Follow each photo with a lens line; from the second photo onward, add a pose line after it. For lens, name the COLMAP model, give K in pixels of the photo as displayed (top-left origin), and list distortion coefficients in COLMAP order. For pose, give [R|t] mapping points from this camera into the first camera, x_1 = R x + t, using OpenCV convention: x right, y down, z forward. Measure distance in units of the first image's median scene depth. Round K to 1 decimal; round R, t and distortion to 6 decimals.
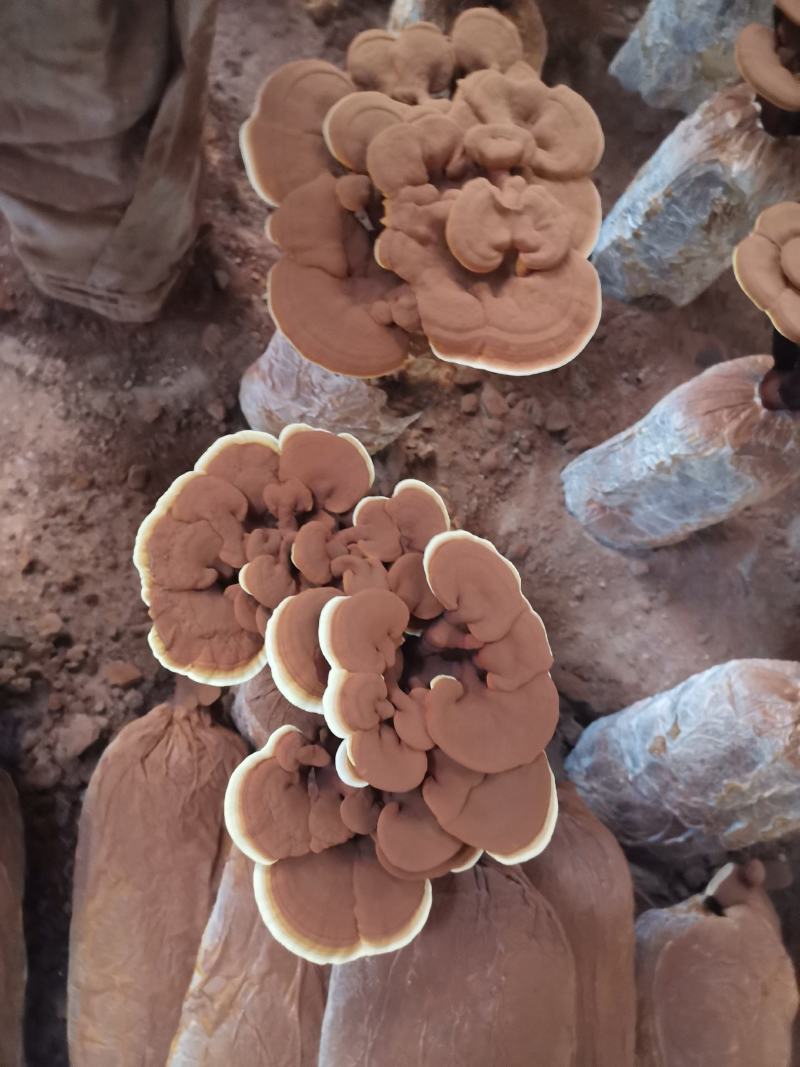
lens RADIAL K [[791.9, 0, 400.0], [0, 791.9, 533.5], [0, 0, 1]] dist [0.008560, -0.007508]
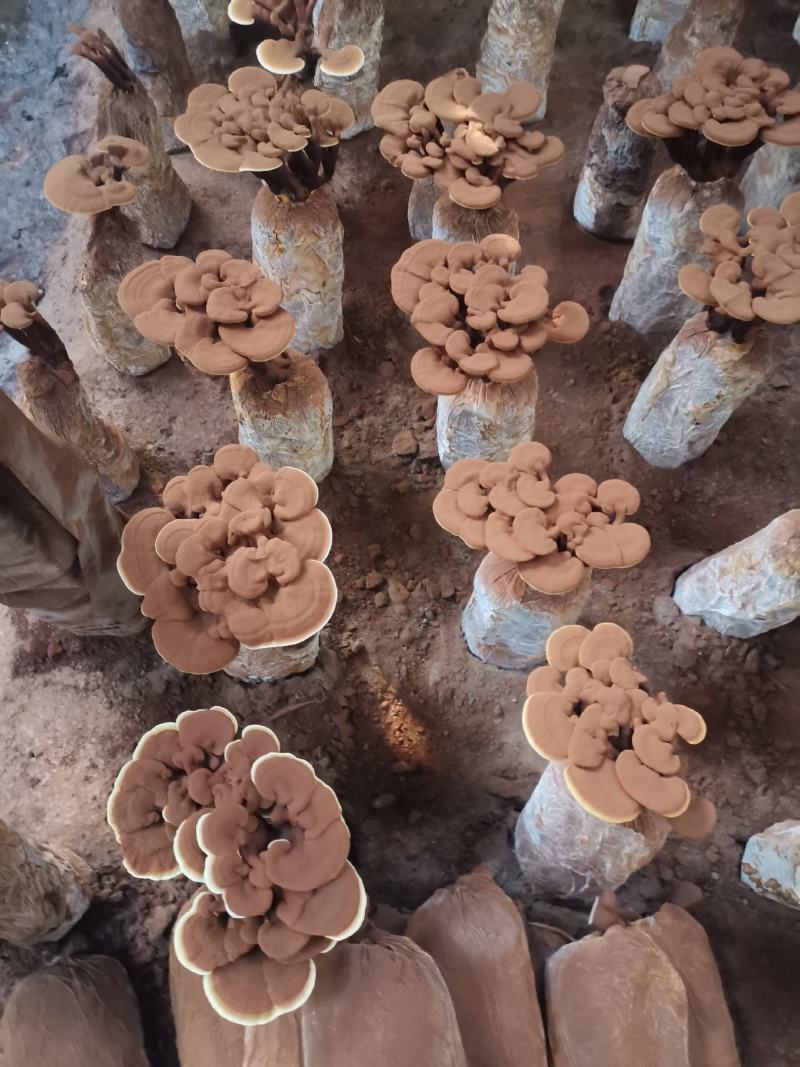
lens RADIAL K [[770.7, 0, 400.0], [0, 770.7, 533.5], [0, 0, 1]] dist [0.003689, -0.004141]
pose [[0.935914, -0.324077, -0.137986, 0.439413], [0.301522, 0.939641, -0.161736, -0.058227], [0.182072, 0.109766, 0.977139, -0.402218]]
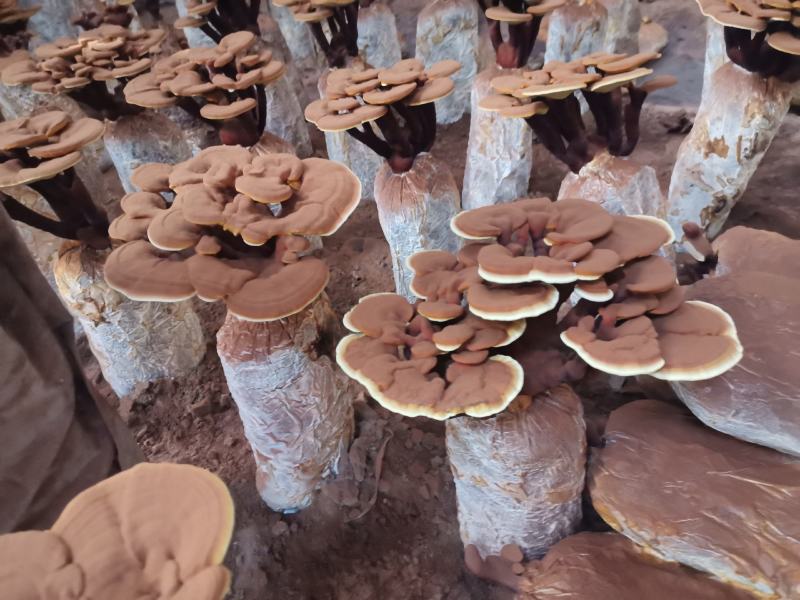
lens RADIAL K [[593.7, 0, 400.0], [0, 593.7, 300.0], [0, 0, 1]] dist [0.008560, -0.007508]
pose [[0.283405, -0.820931, 0.495735, -0.387511], [0.958725, 0.254928, -0.125932, 0.051266], [-0.022995, 0.510964, 0.859295, 0.057427]]
